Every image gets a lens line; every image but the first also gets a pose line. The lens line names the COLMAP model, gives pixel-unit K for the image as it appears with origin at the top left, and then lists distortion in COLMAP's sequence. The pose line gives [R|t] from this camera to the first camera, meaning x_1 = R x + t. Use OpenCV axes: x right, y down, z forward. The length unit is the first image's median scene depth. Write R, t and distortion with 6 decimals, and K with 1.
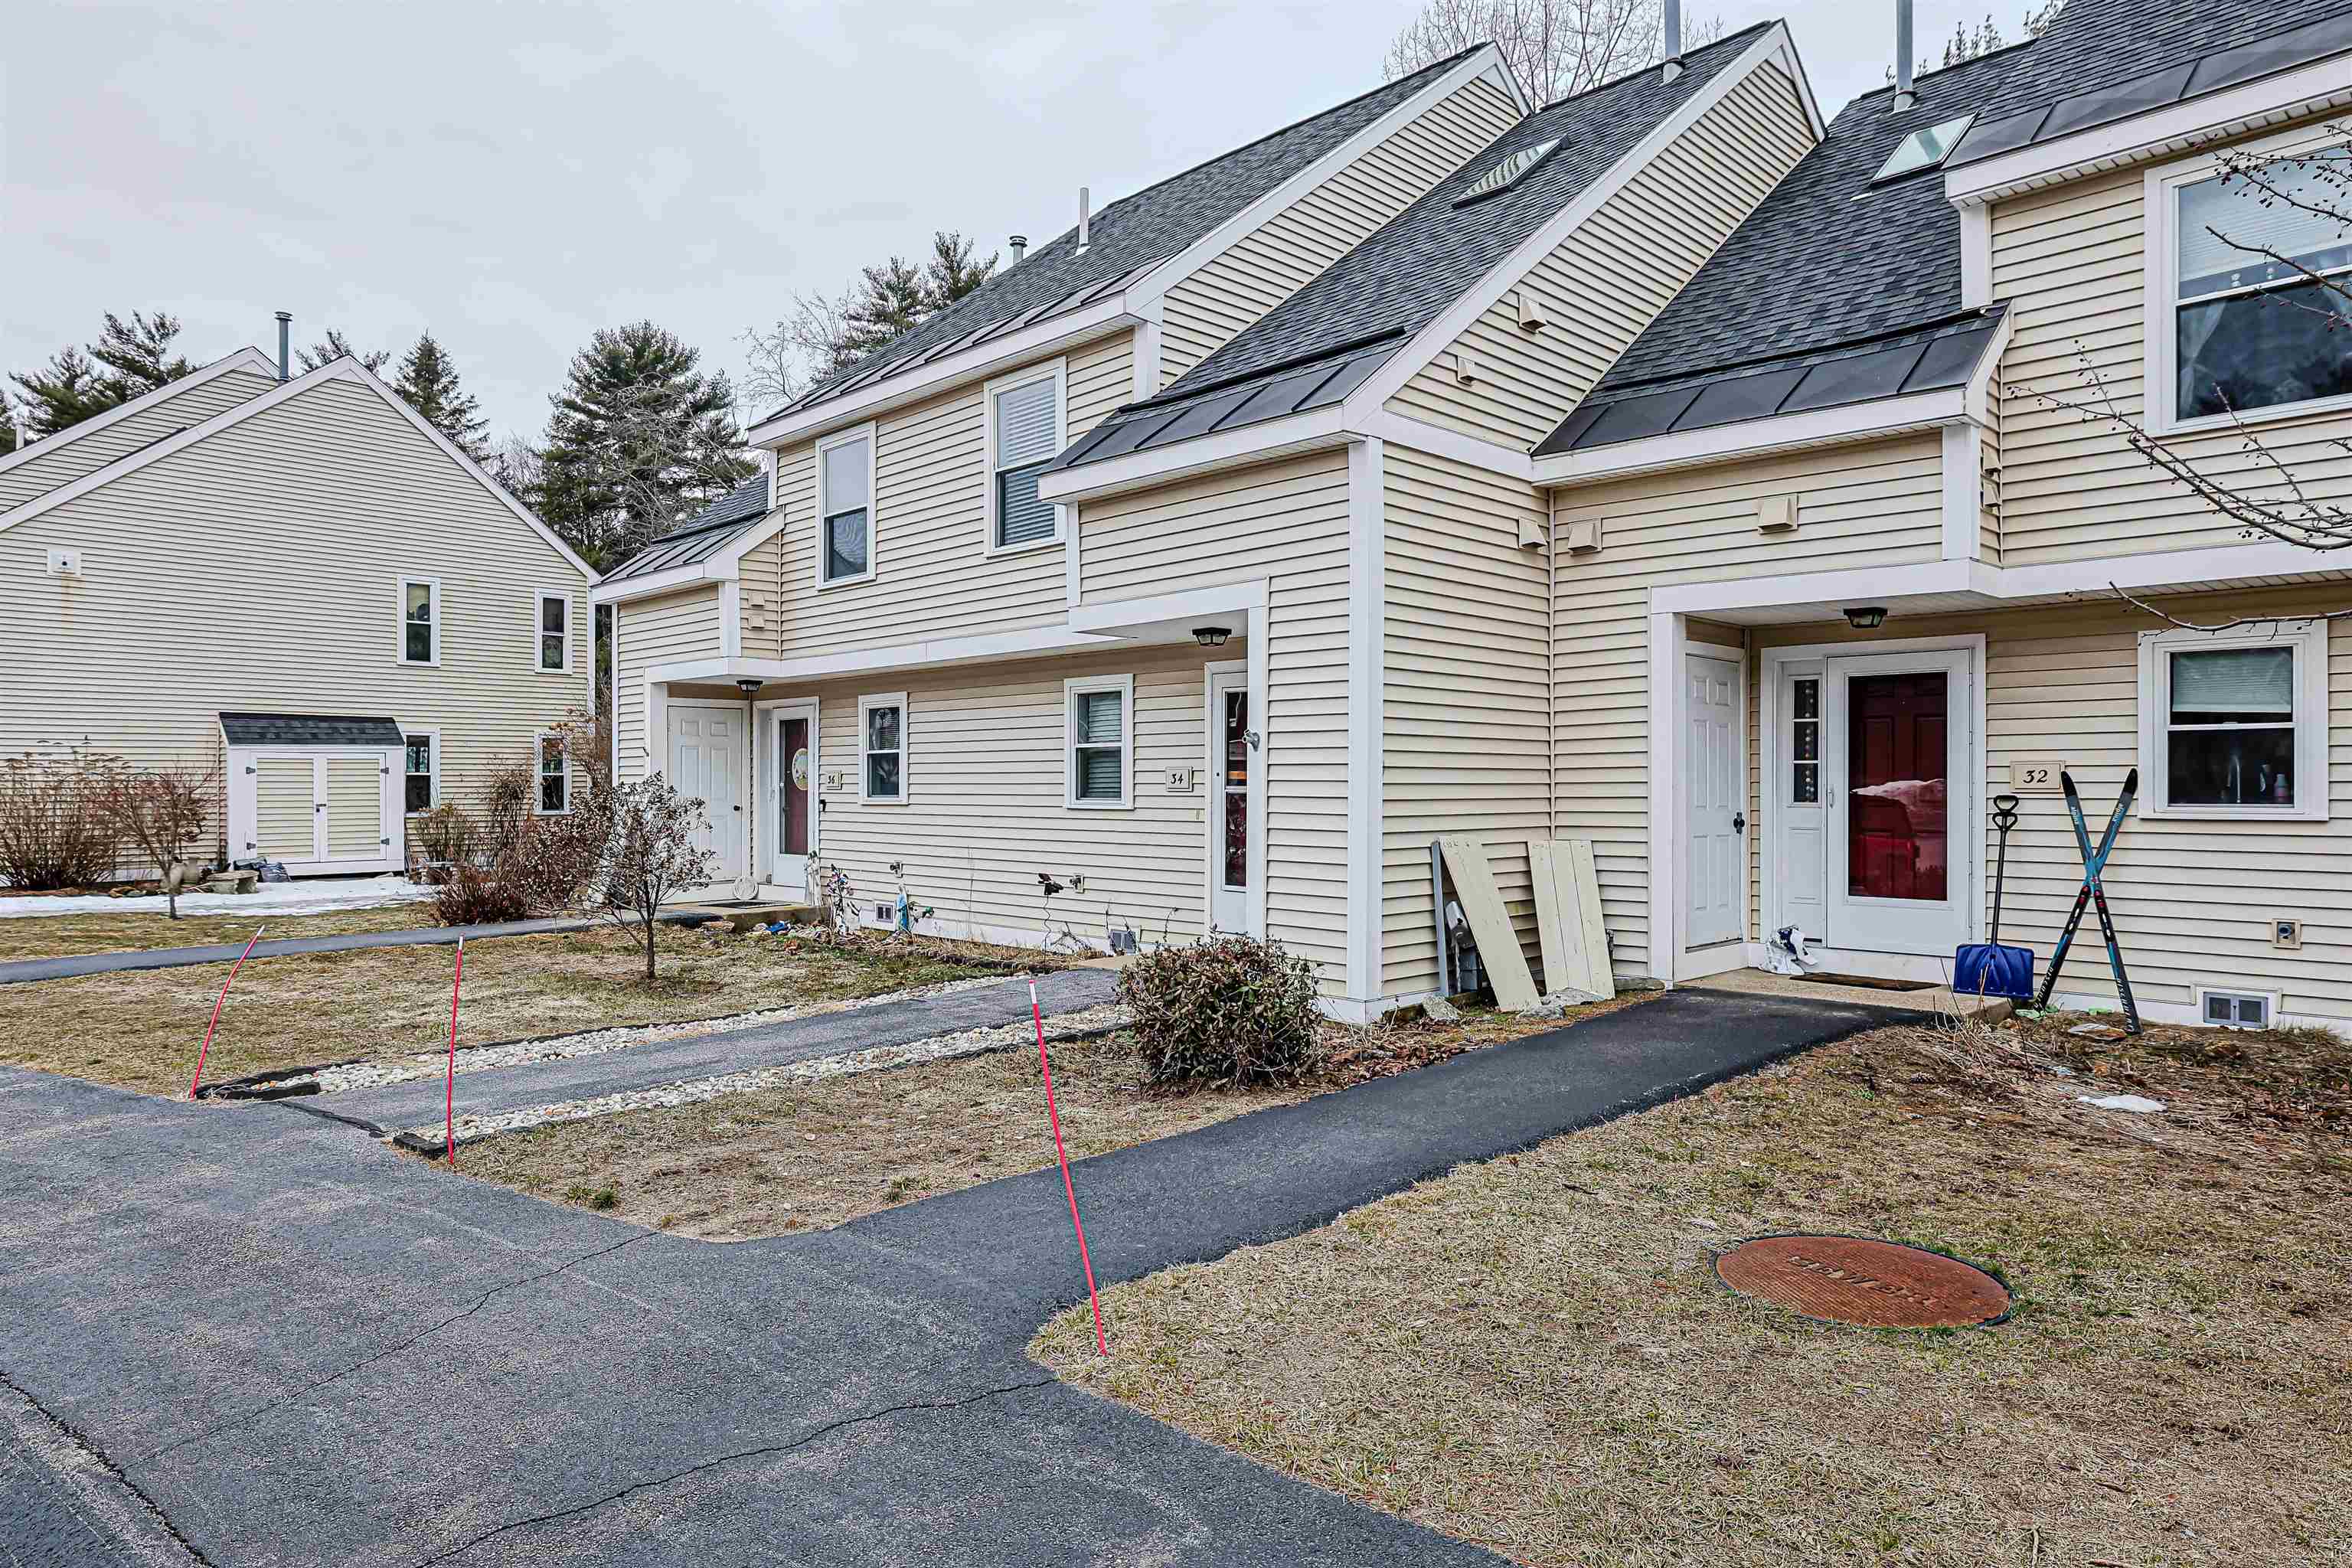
lens RADIAL K [[1395.8, 0, 1205.5], [0, 1395.8, 786.1], [0, 0, 1]] dist [-0.031988, 0.036765]
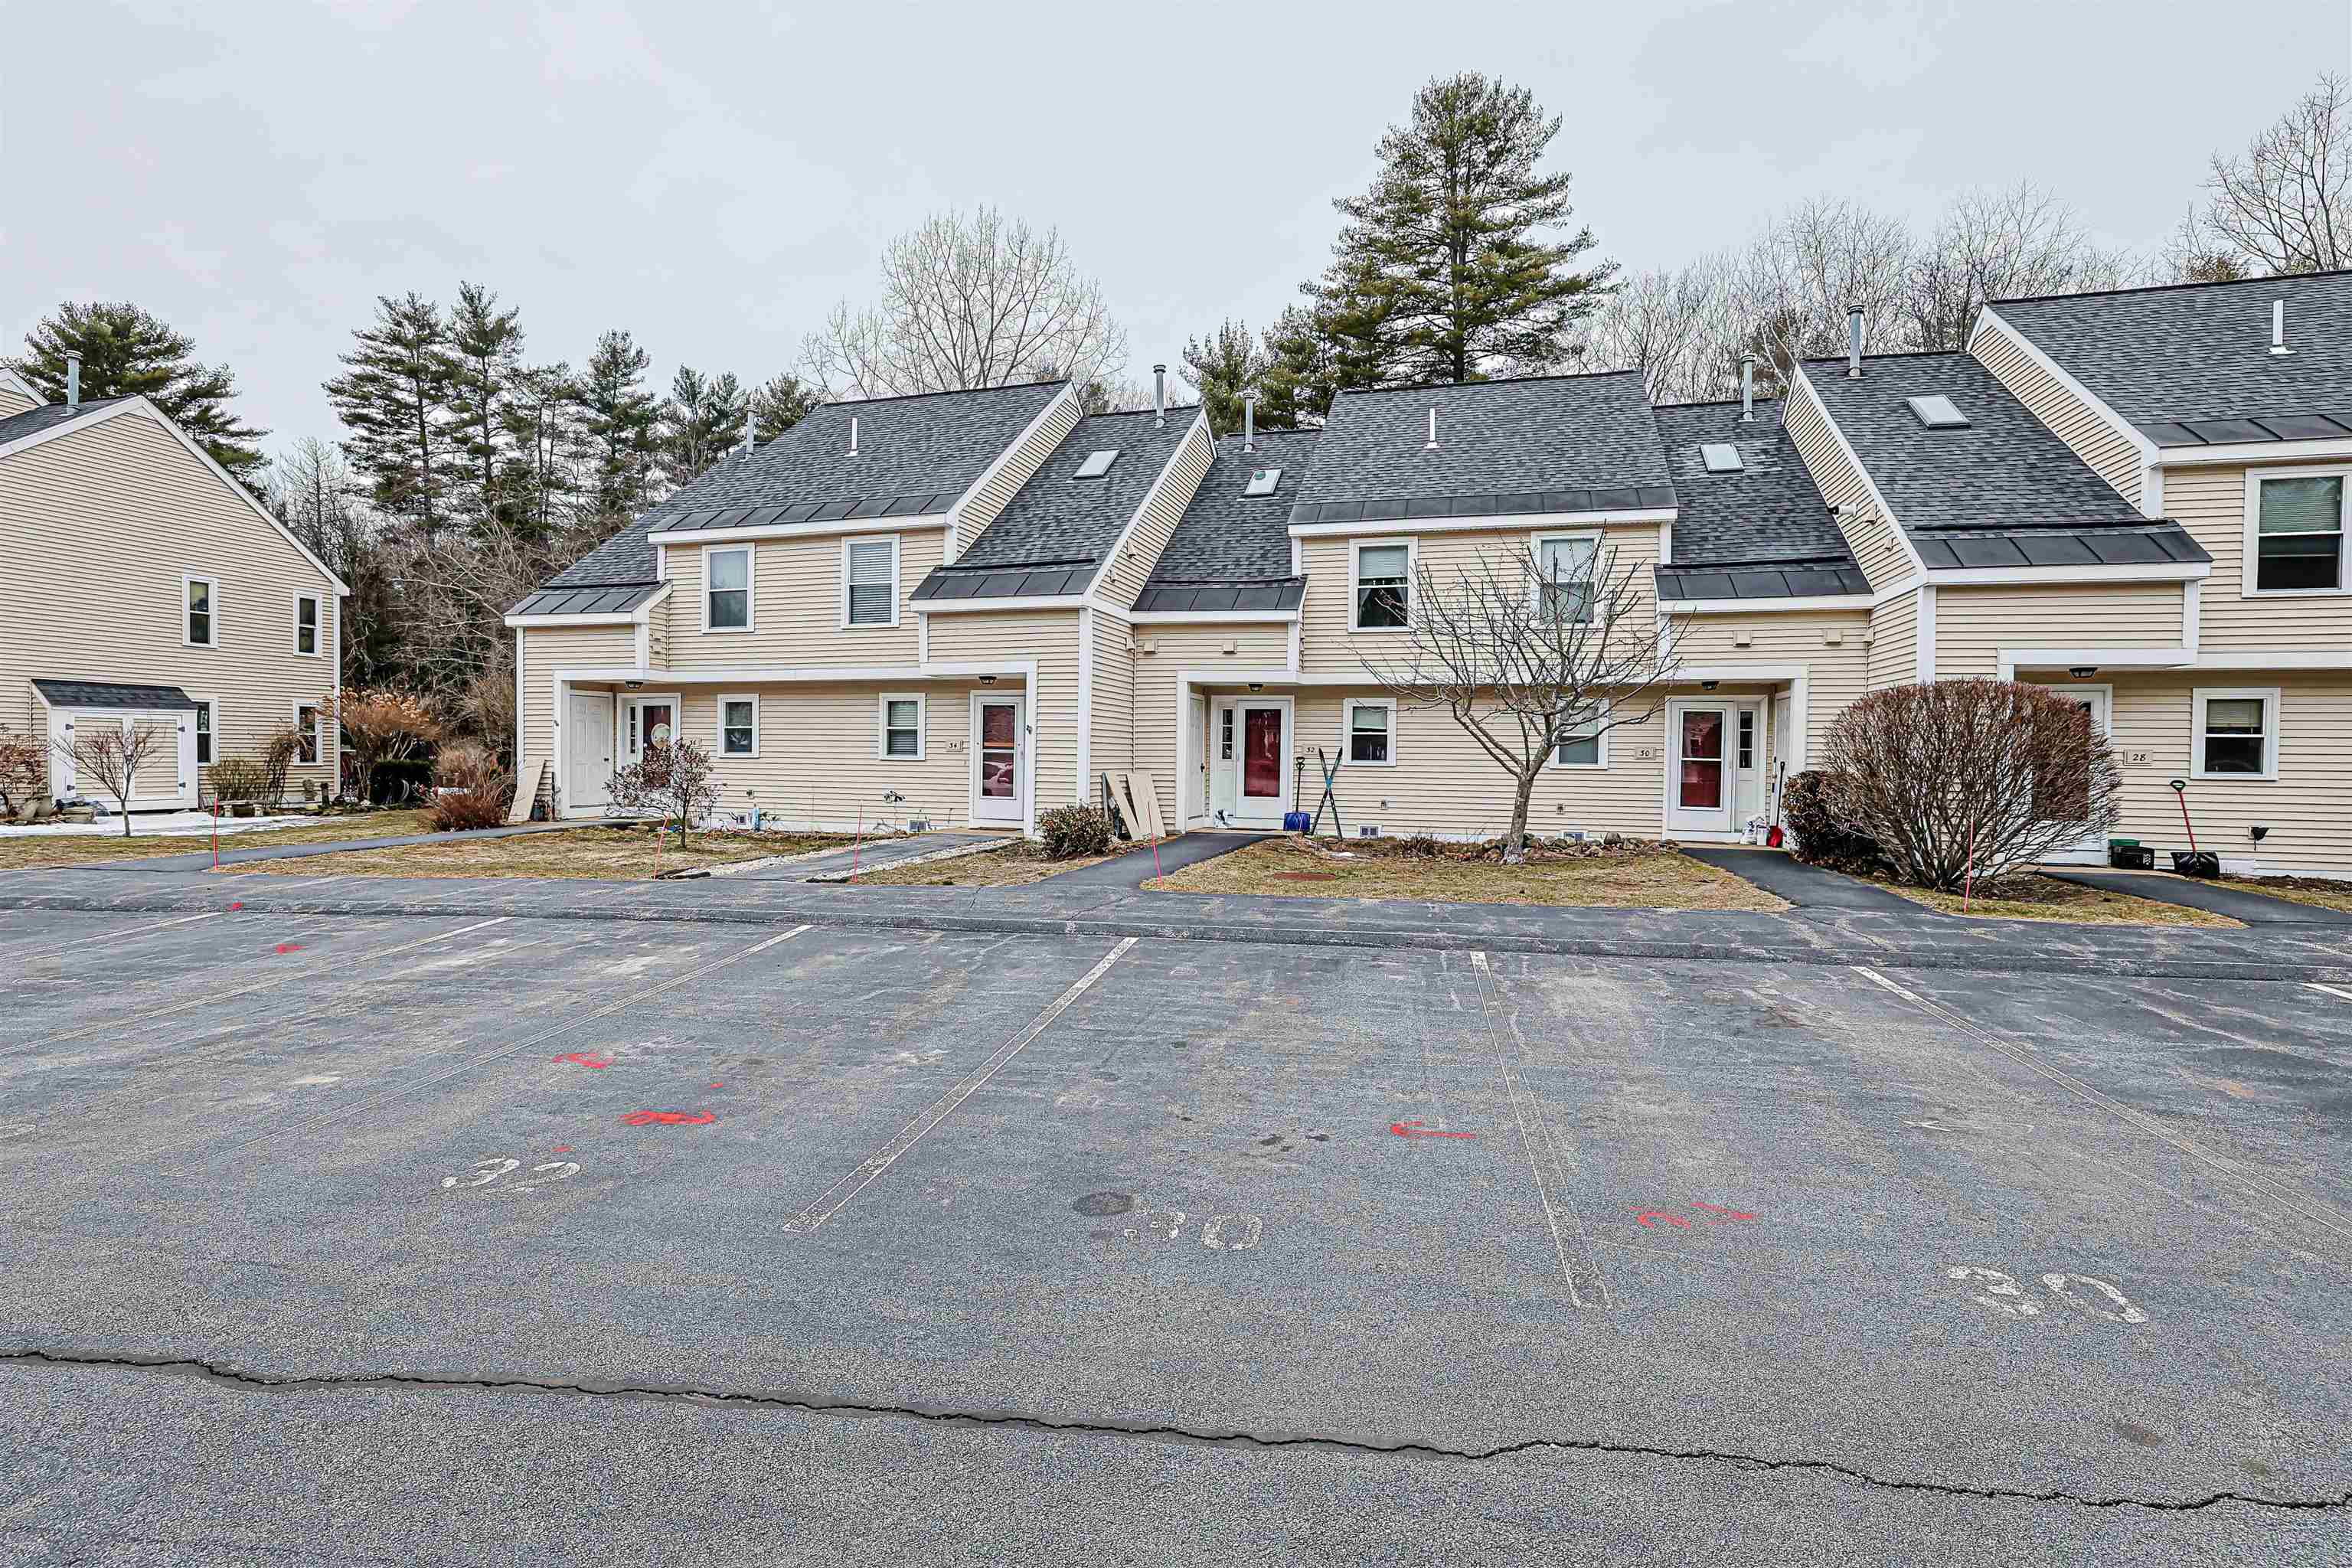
lens RADIAL K [[1084.9, 0, 1182.1], [0, 1084.9, 793.2], [0, 0, 1]] dist [-0.050428, 0.019137]
pose [[0.878694, -0.004063, 0.477367, -0.529711], [-0.012666, 0.999413, 0.031821, 0.010856], [-0.477217, -0.034007, 0.878127, -0.620107]]
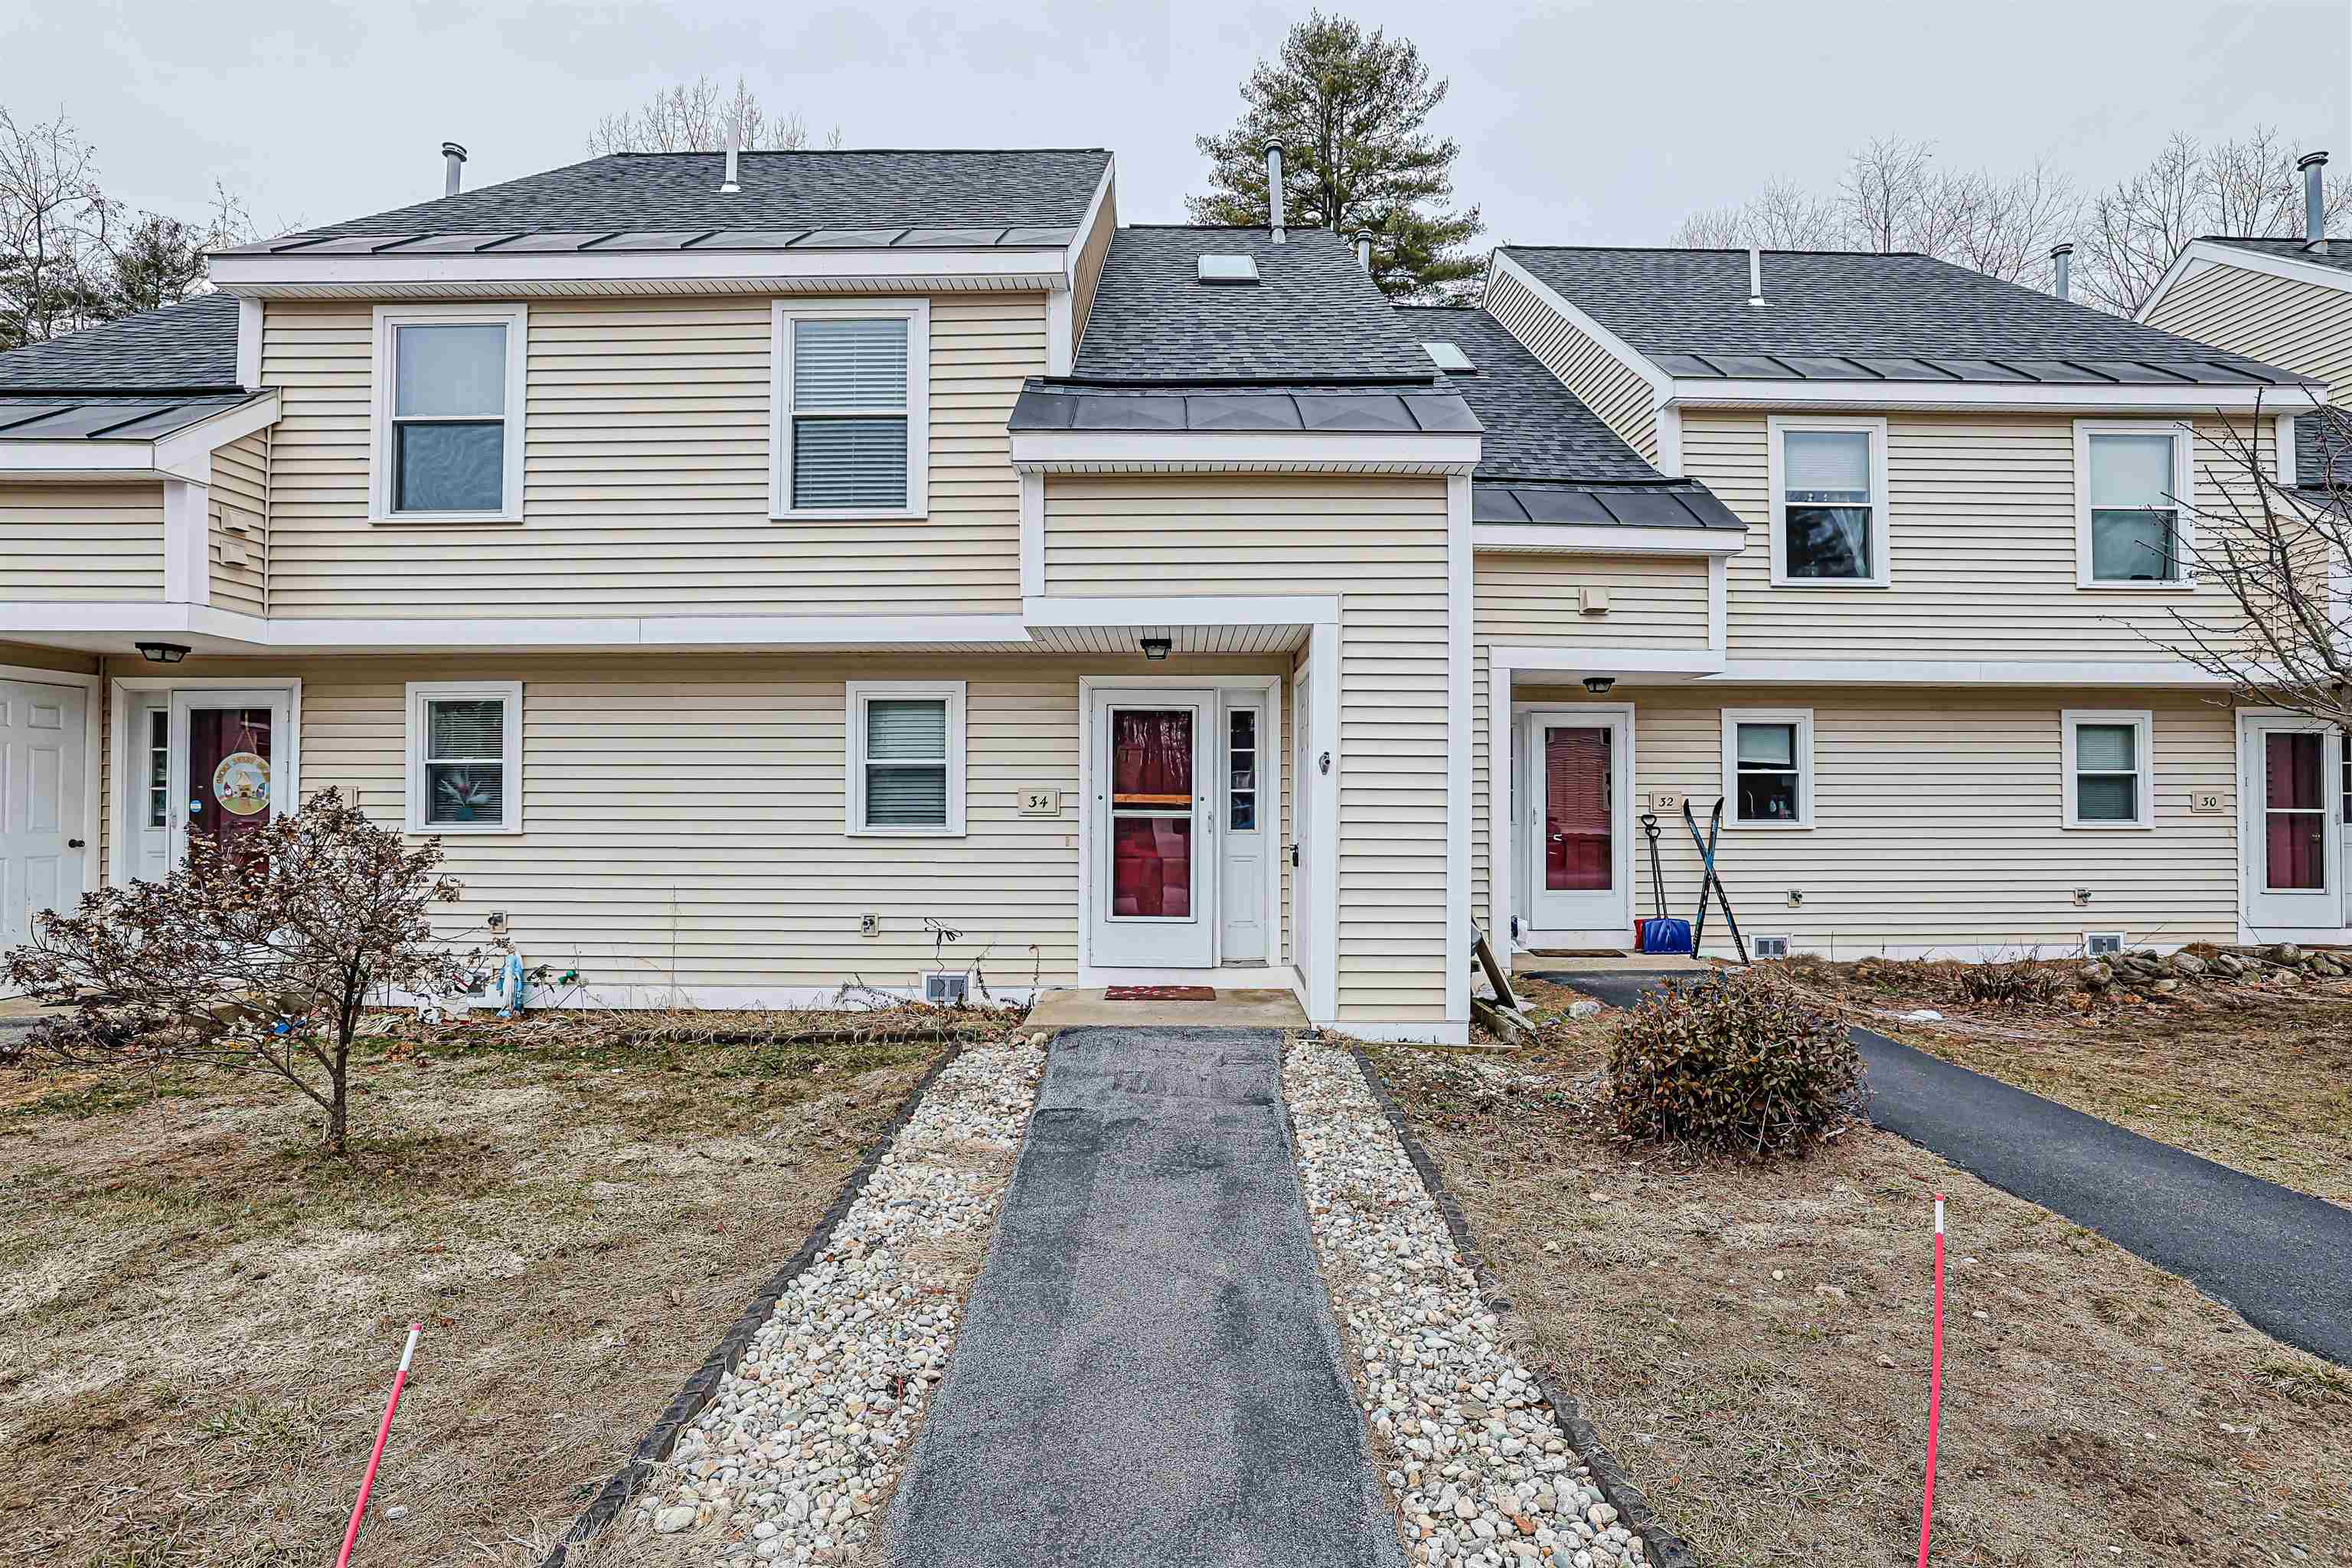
lens RADIAL K [[1084.9, 0, 1182.1], [0, 1084.9, 793.2], [0, 0, 1]] dist [-0.050428, 0.019137]
pose [[0.710099, 0.005902, 0.704077, -0.487256], [-0.001235, 0.999974, -0.007136, -0.006379], [-0.704100, 0.004198, 0.710088, 0.471246]]
